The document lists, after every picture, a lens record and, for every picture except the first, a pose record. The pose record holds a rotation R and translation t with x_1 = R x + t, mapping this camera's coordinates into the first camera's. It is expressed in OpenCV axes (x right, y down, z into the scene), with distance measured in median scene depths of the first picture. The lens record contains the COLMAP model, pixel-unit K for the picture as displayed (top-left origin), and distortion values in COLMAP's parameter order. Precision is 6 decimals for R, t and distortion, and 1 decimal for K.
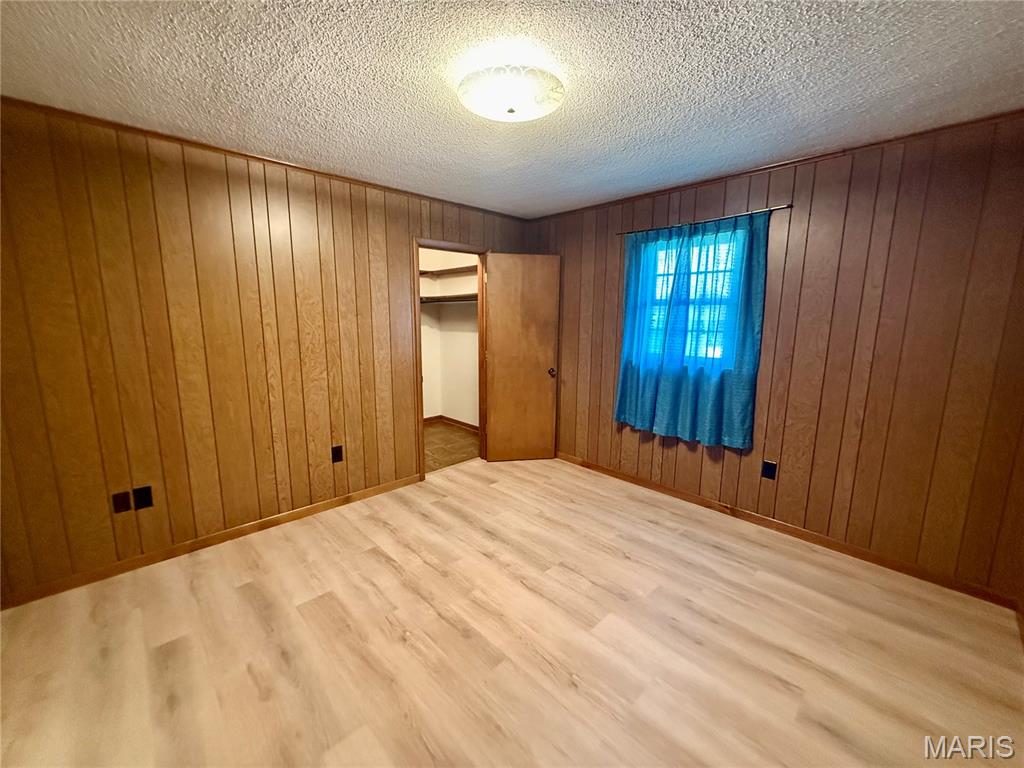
lens RADIAL K [[422.1, 0, 511.1], [0, 422.1, 379.4], [0, 0, 1]] dist [-0.008554, 0.000174]
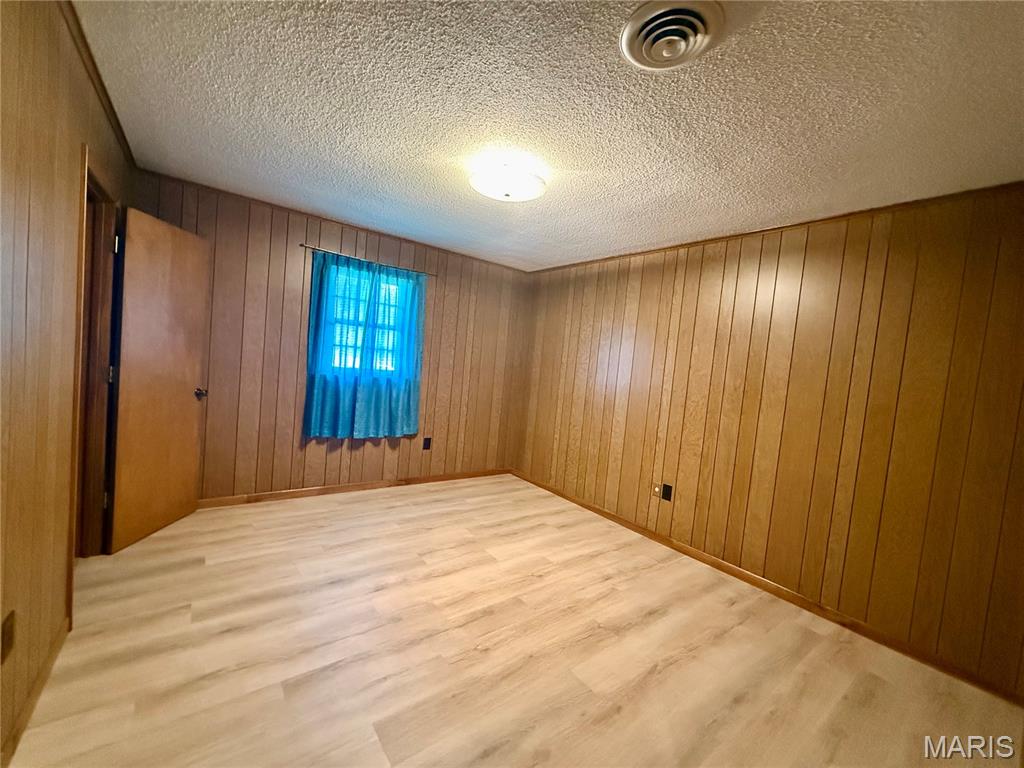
lens RADIAL K [[422.1, 0, 511.1], [0, 422.1, 379.4], [0, 0, 1]] dist [-0.008554, 0.000174]
pose [[0.088392, -0.048468, 0.994906, -0.864240], [0.062505, 0.997117, 0.043022, -0.060734], [-0.994123, 0.058384, 0.091167, 0.556989]]
